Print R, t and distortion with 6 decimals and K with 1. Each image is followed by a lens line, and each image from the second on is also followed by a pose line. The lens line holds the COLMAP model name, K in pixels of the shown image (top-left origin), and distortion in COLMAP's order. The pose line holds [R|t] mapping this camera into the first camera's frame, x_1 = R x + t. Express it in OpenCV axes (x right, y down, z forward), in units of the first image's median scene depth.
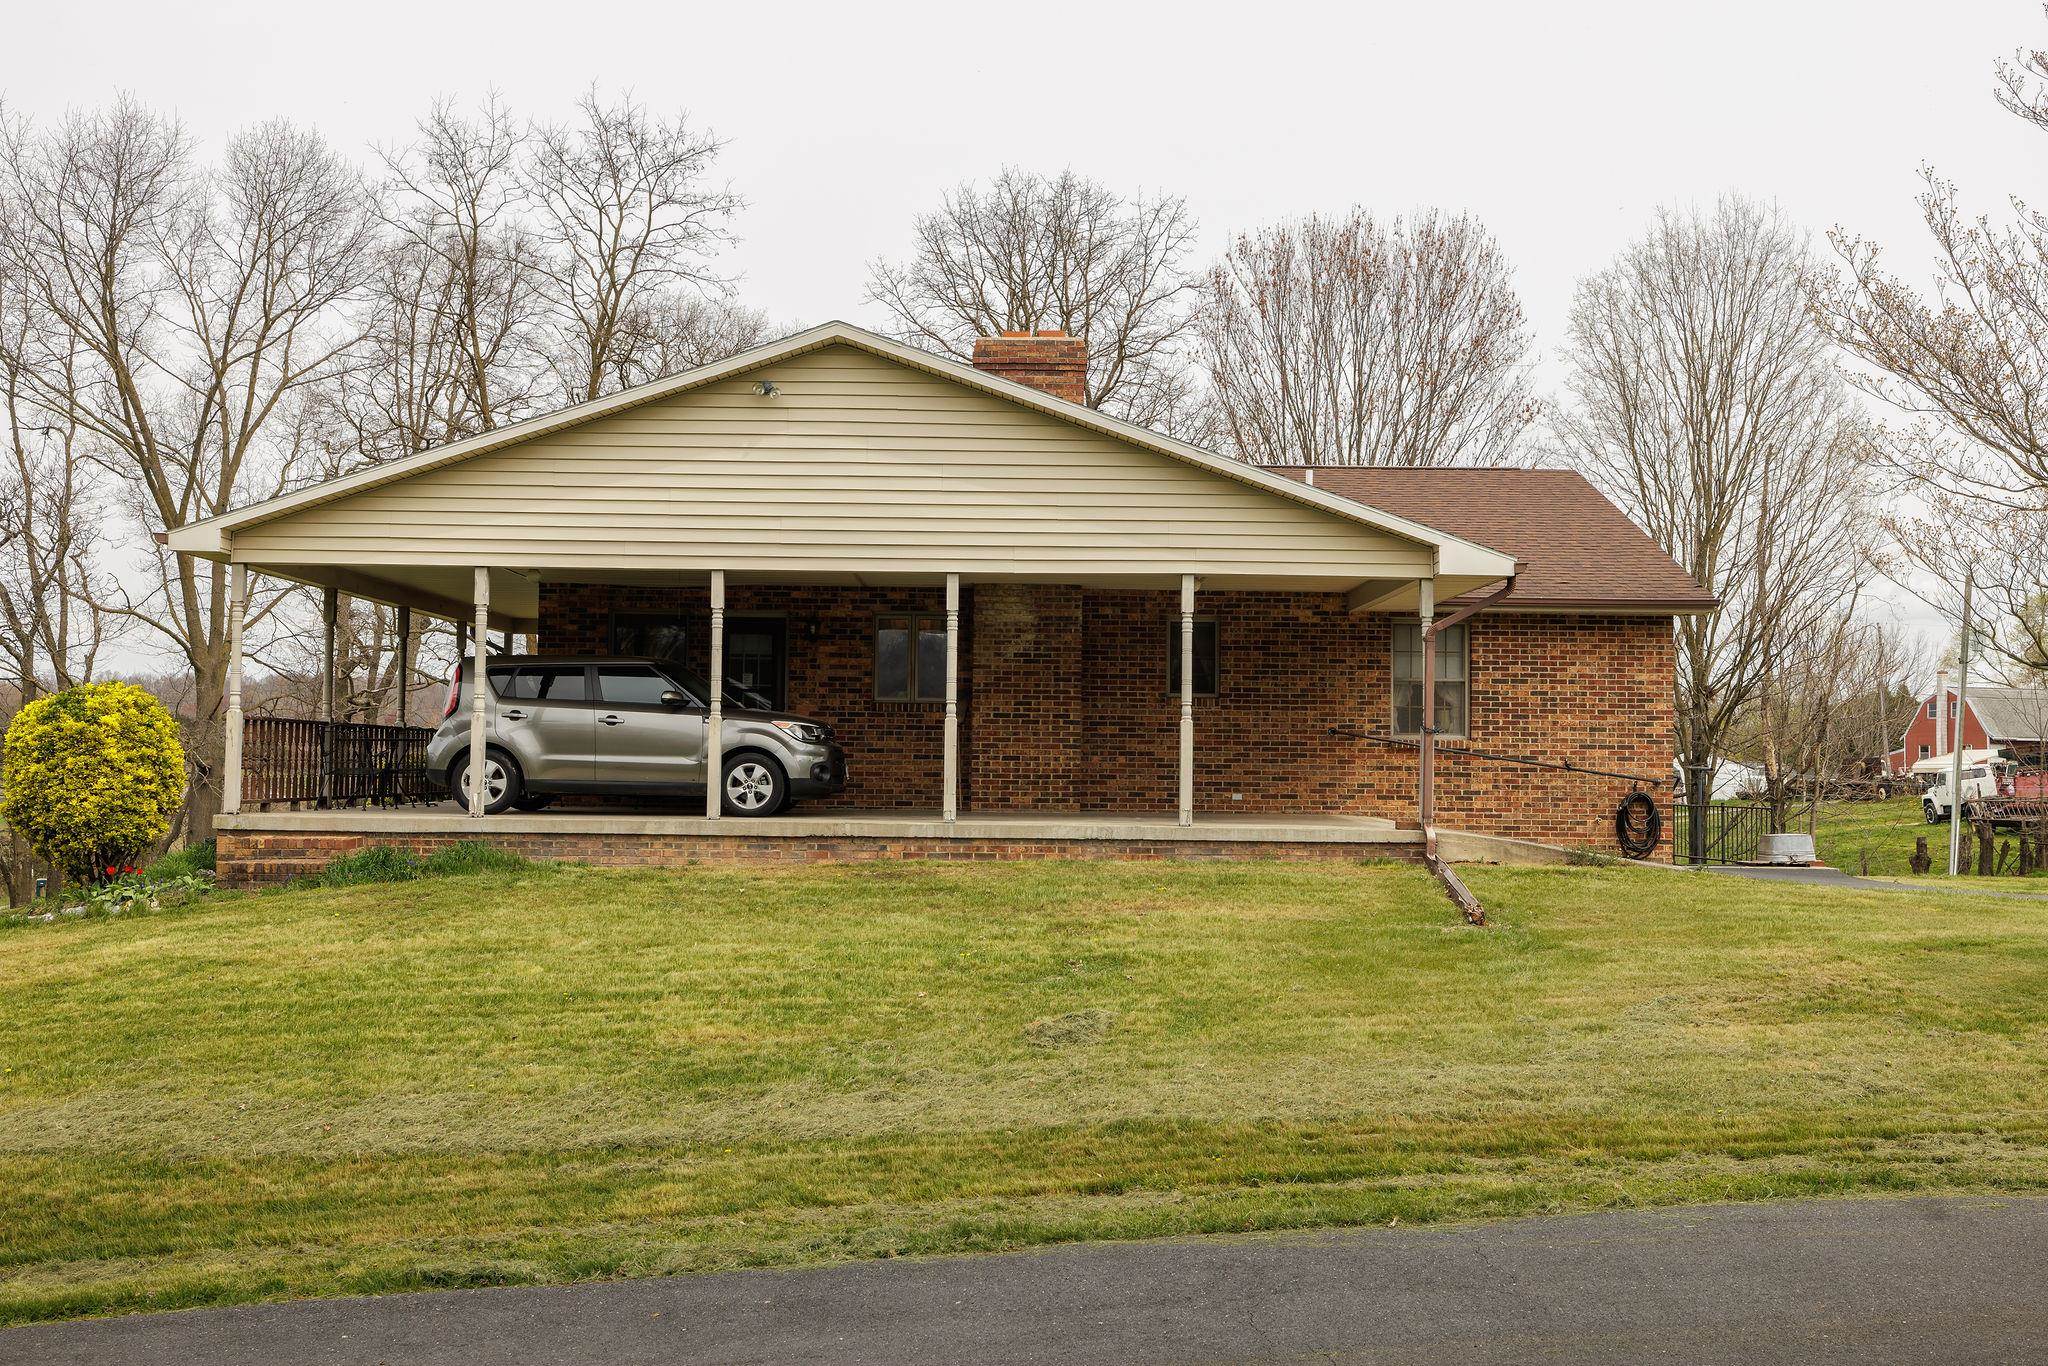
lens RADIAL K [[1999.9, 0, 1024.0], [0, 1999.9, 683.0], [0, 0, 1]] dist [0.017911, 0.012379]
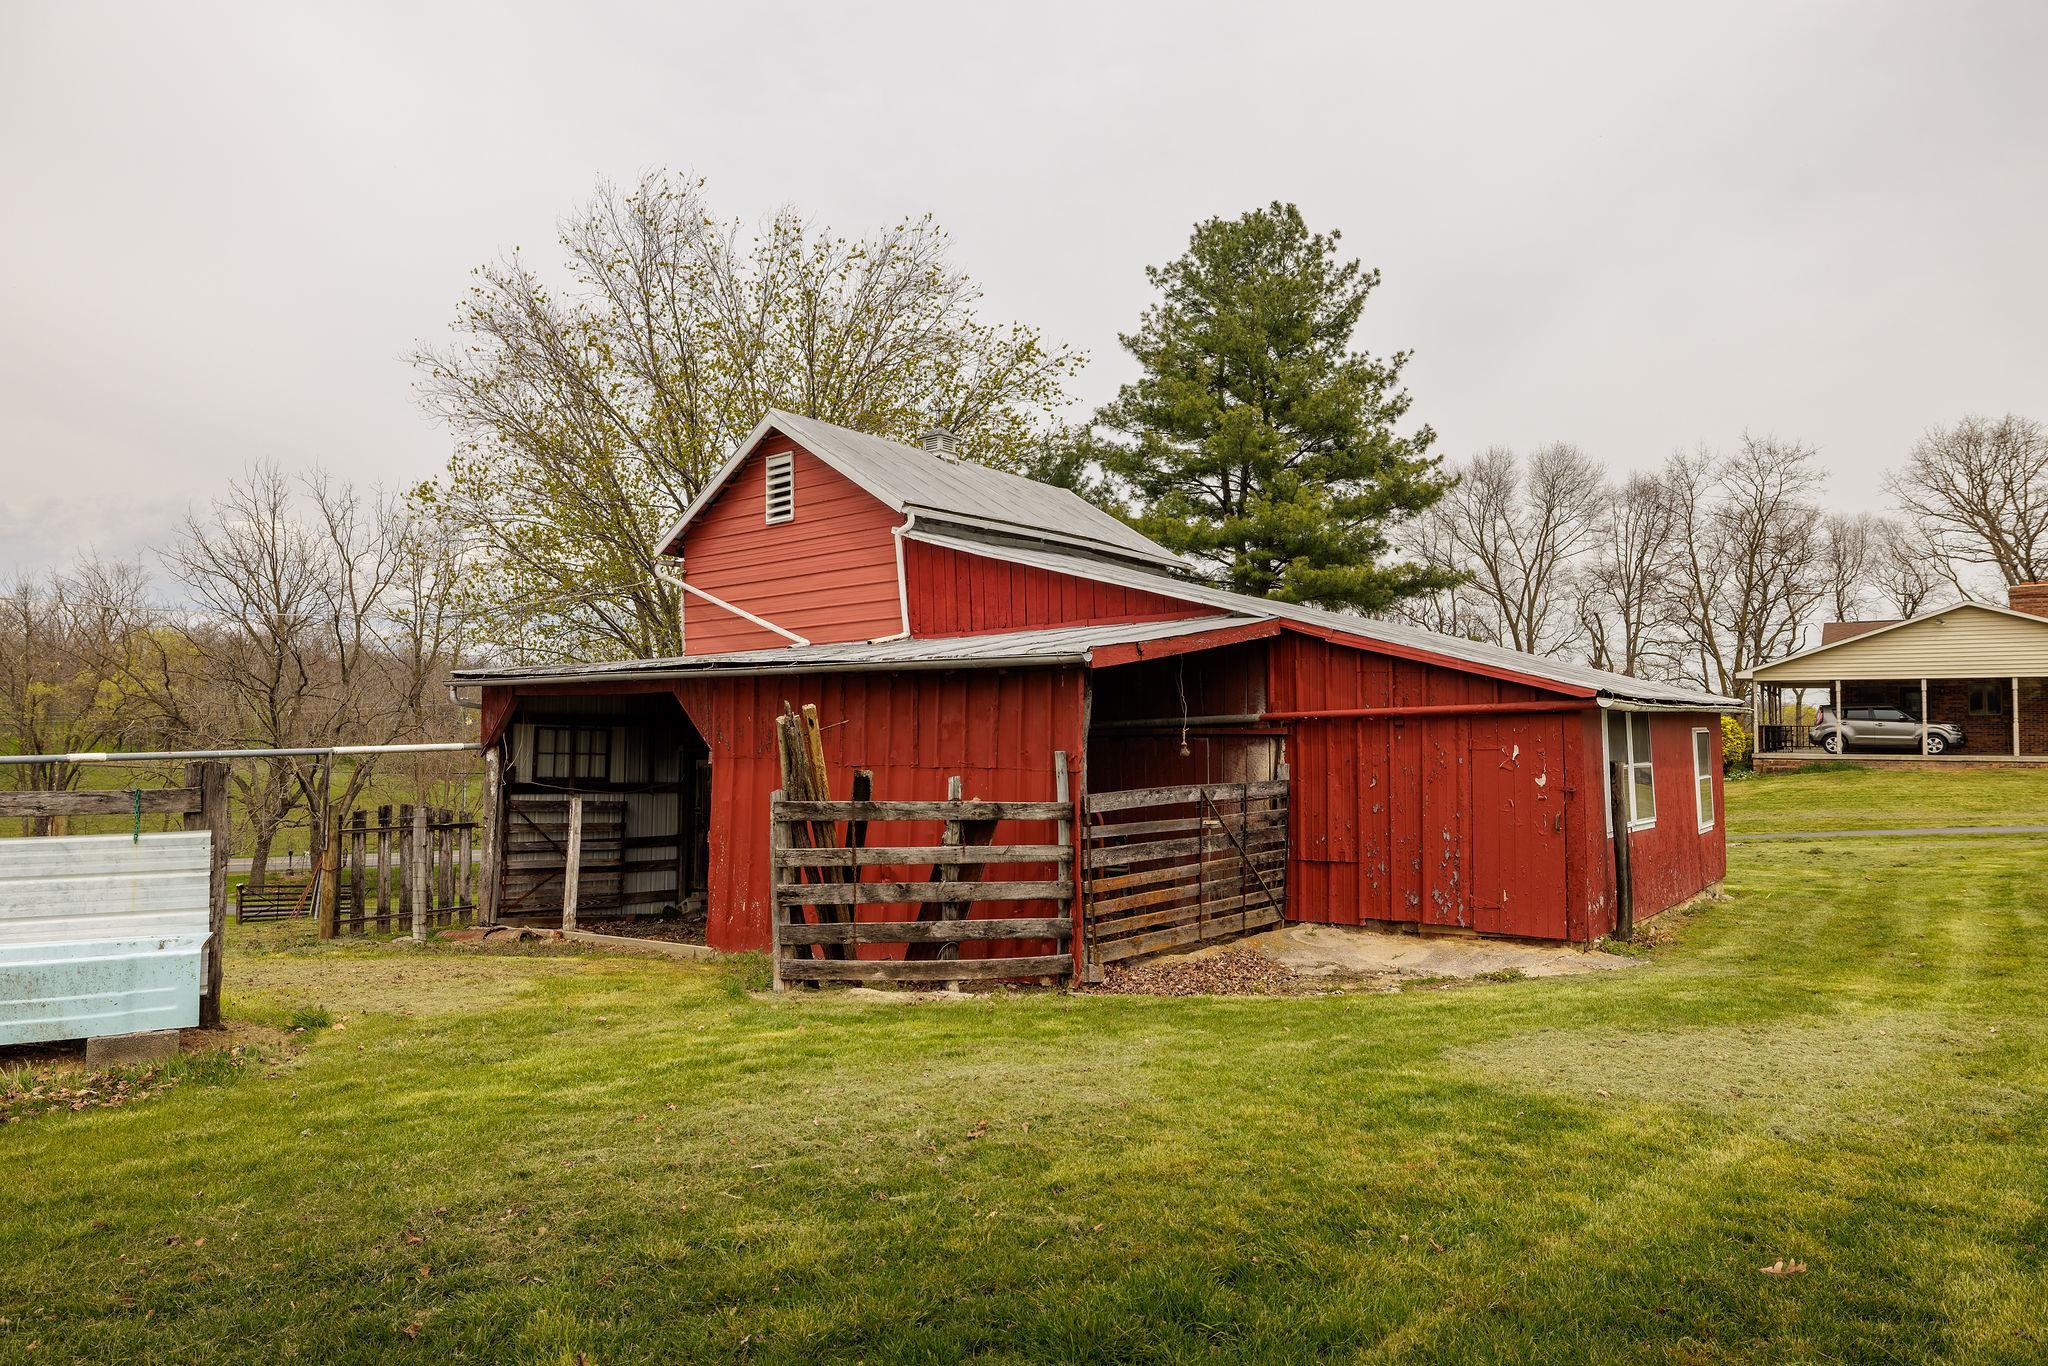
lens RADIAL K [[1304.8, 0, 1024.0], [0, 1304.8, 683.0], [0, 0, 1]] dist [-0.003551, -0.003049]
pose [[0.821858, -0.031217, -0.568836, -0.144408], [0.032233, 0.999446, -0.008277, -0.074332], [0.568780, -0.011533, 0.822409, -1.473389]]
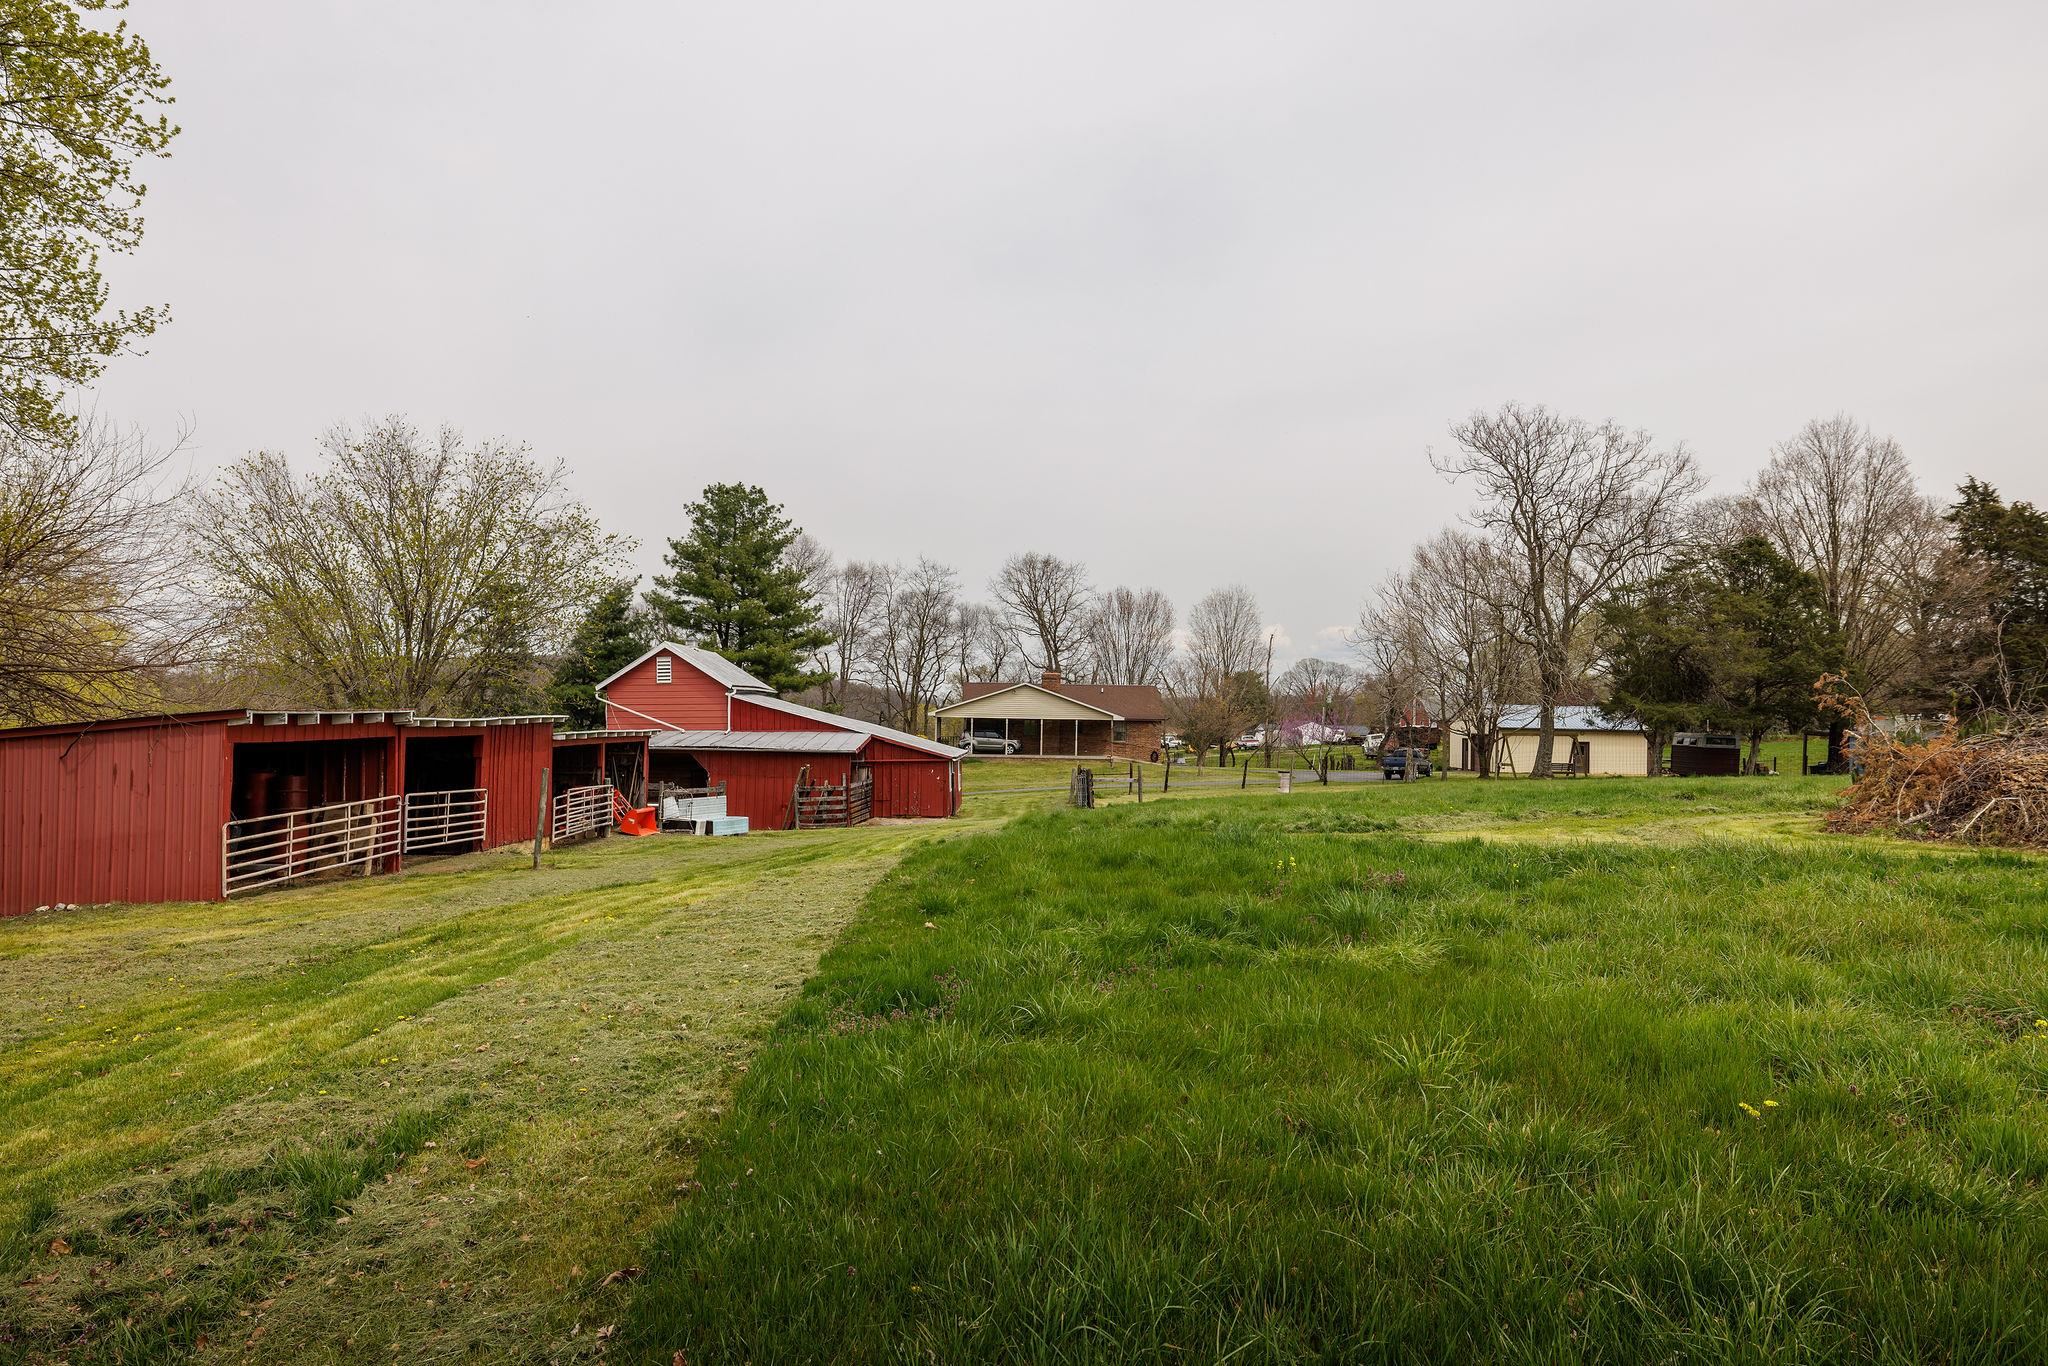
lens RADIAL K [[1304.8, 0, 1024.0], [0, 1304.8, 683.0], [0, 0, 1]] dist [-0.003551, -0.003049]
pose [[0.999758, 0.005734, 0.021250, -0.181265], [-0.006140, 0.999799, 0.019097, -0.246355], [-0.021136, -0.019223, 0.999592, -3.222836]]
